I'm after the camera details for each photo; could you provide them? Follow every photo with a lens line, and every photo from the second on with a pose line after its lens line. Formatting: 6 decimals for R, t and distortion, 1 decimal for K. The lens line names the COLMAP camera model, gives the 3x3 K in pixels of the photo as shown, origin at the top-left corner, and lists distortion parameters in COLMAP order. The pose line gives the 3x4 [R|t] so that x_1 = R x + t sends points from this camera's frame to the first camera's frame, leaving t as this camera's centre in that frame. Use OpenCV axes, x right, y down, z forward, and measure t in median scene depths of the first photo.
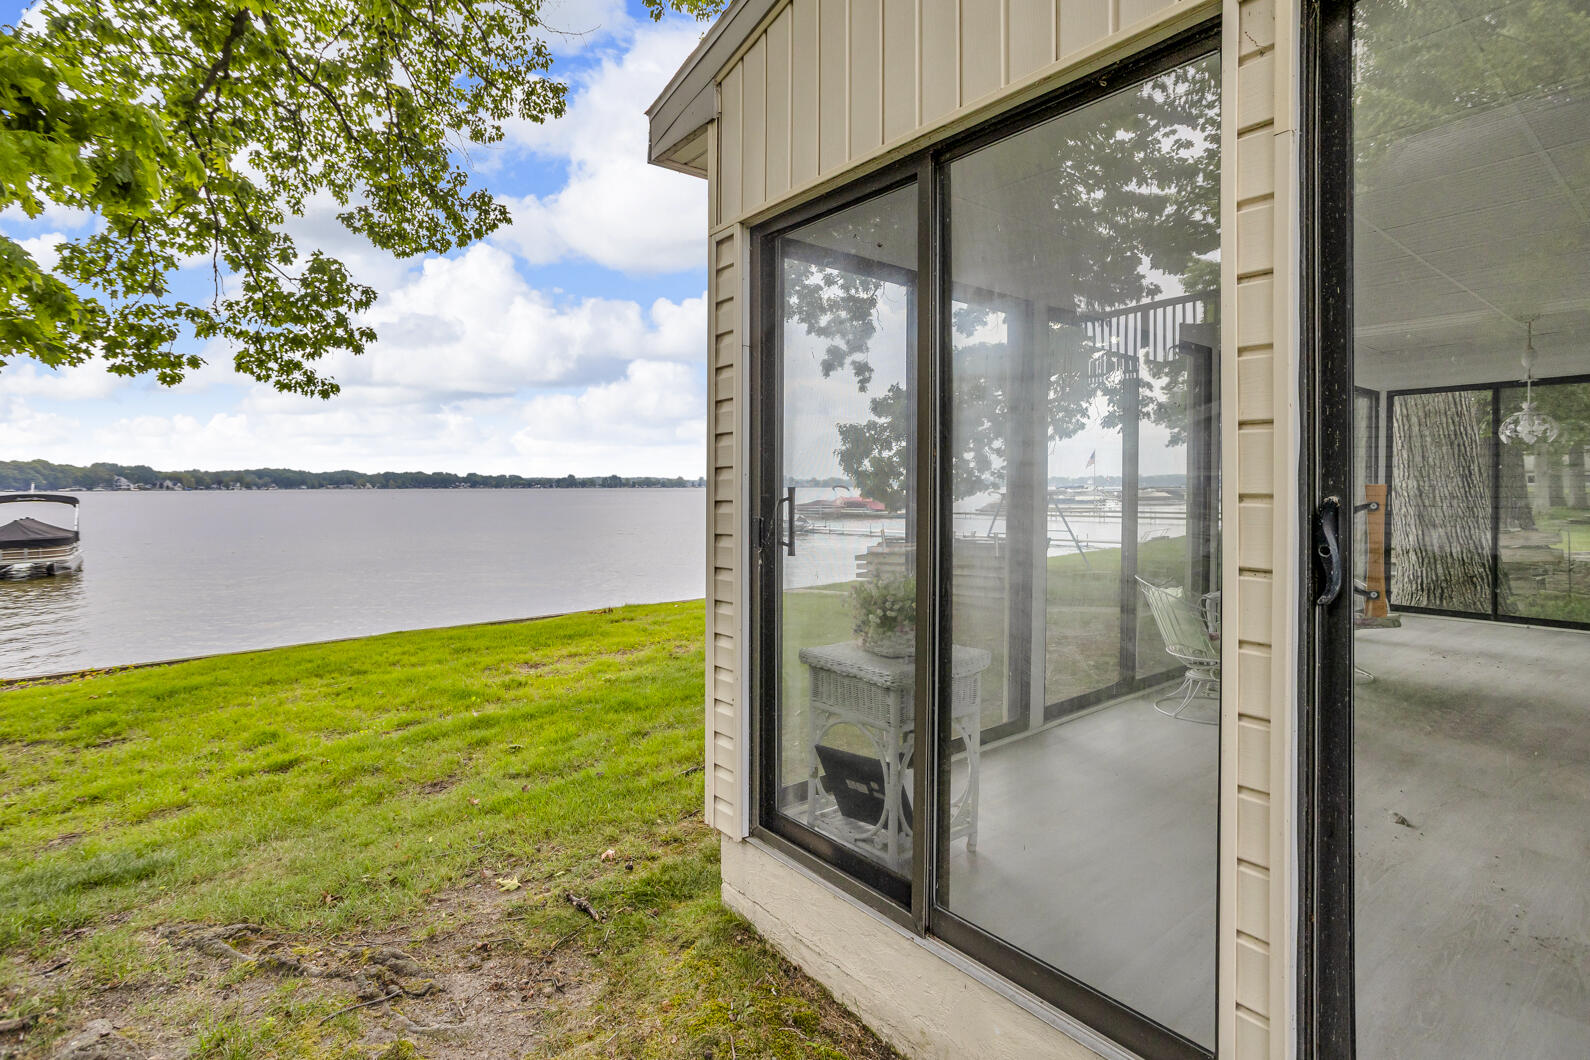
lens RADIAL K [[758.9, 0, 786.2], [0, 758.9, 519.9], [0, 0, 1]] dist [-0.056824, 0.033056]
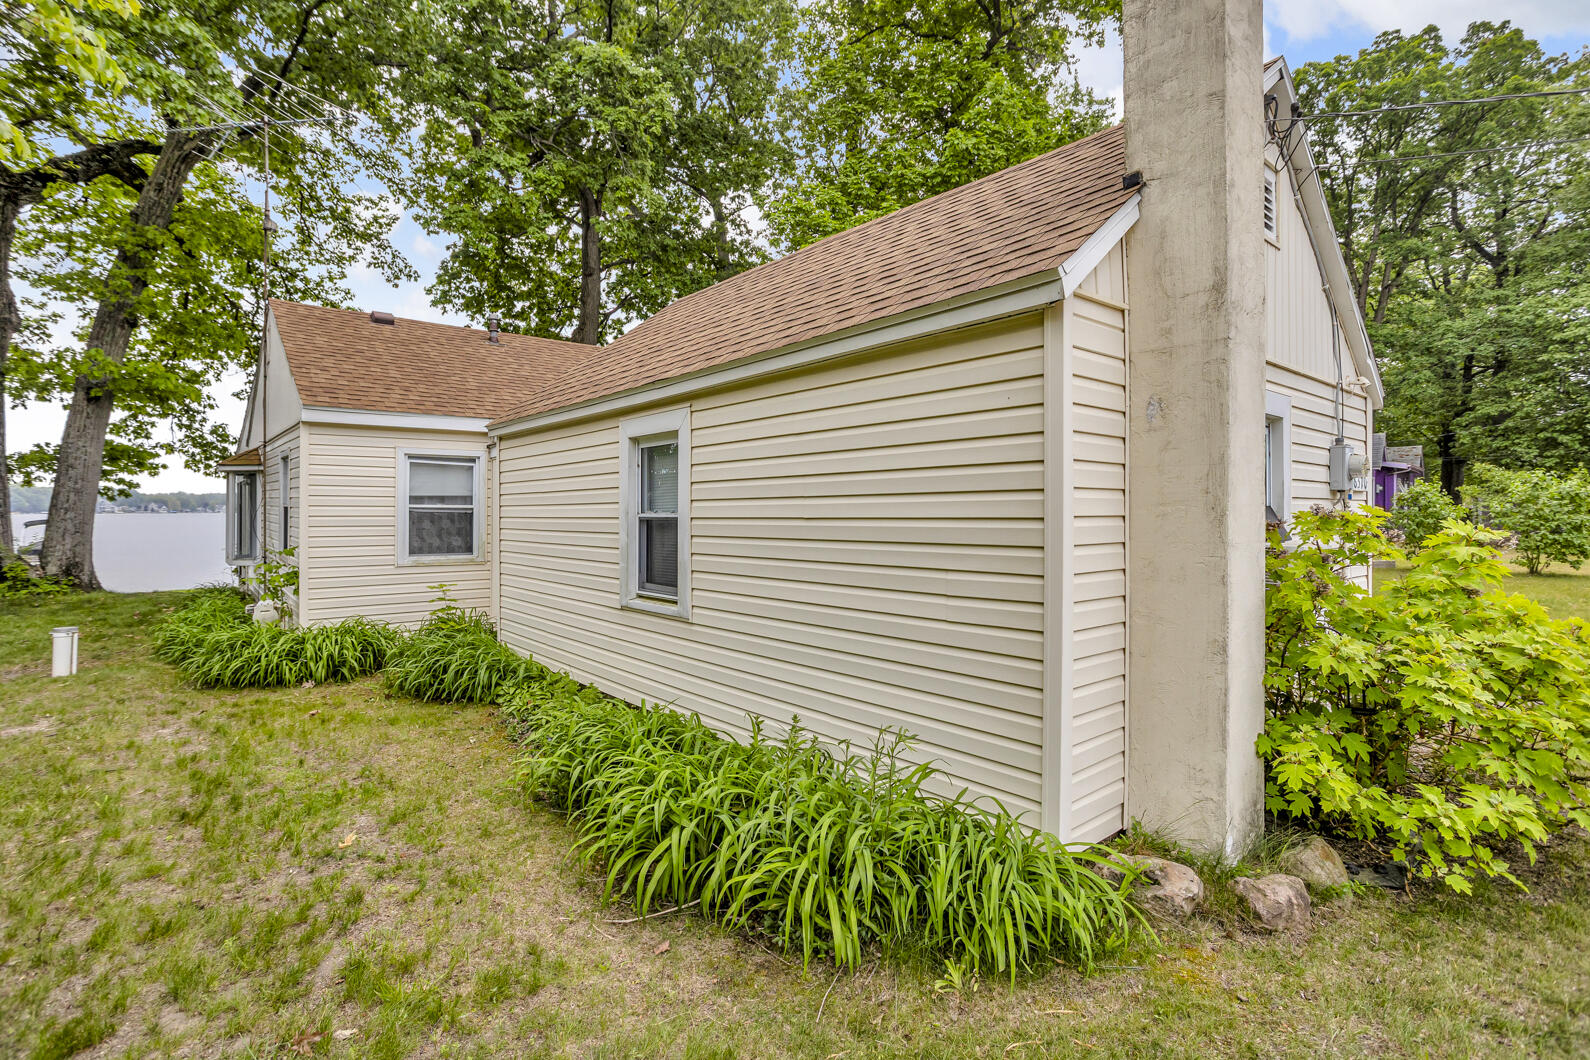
lens RADIAL K [[758.9, 0, 786.2], [0, 758.9, 519.9], [0, 0, 1]] dist [-0.056824, 0.033056]
pose [[0.999770, -0.017675, 0.012125, 1.054055], [0.017871, 0.999708, -0.016254, 0.020469], [-0.011835, 0.016467, 0.999794, -1.263973]]
